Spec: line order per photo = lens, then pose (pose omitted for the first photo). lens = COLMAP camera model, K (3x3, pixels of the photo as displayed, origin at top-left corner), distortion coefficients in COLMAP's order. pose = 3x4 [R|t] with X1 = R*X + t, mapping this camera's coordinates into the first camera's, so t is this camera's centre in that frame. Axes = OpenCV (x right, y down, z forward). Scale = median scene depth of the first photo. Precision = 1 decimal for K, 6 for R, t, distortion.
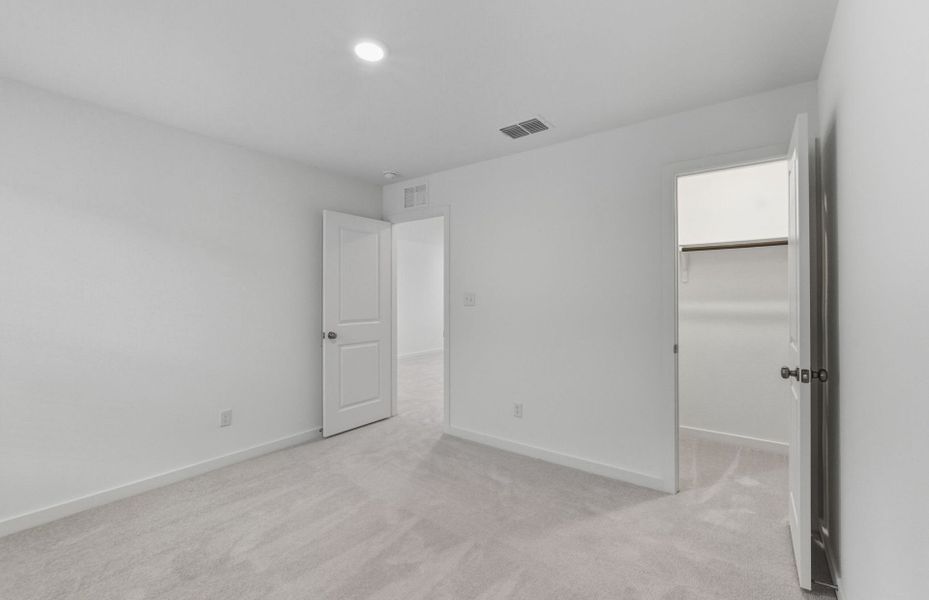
lens RADIAL K [[390.8, 0, 463.8], [0, 390.8, 293.7], [0, 0, 1]] dist [0.000031, -0.000091]
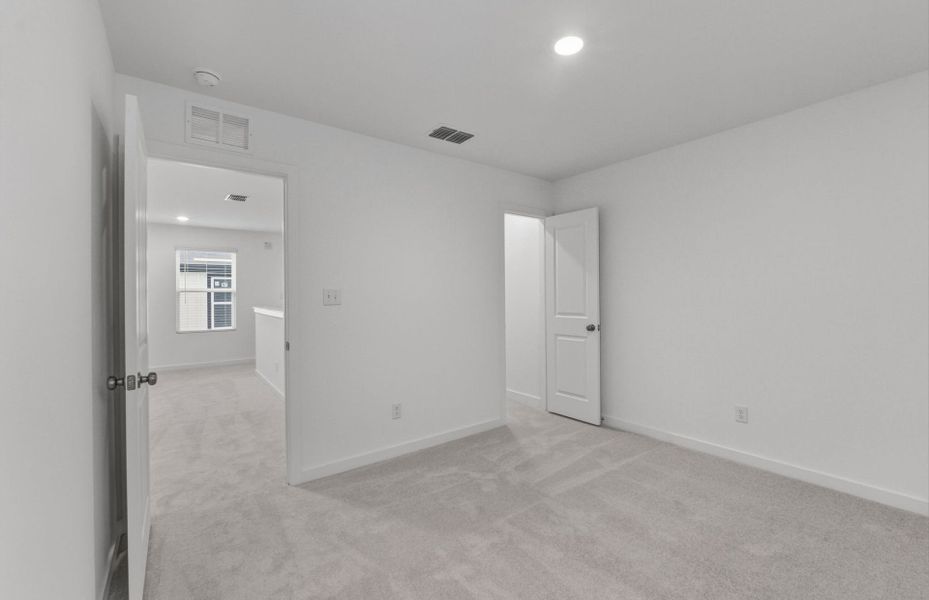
lens RADIAL K [[390.8, 0, 463.8], [0, 390.8, 293.7], [0, 0, 1]] dist [0.000031, -0.000091]
pose [[0.284814, -0.002361, 0.958580, -0.669113], [-0.003743, 0.999987, 0.003575, 0.003526], [-0.958575, -0.004607, 0.284801, 0.519594]]
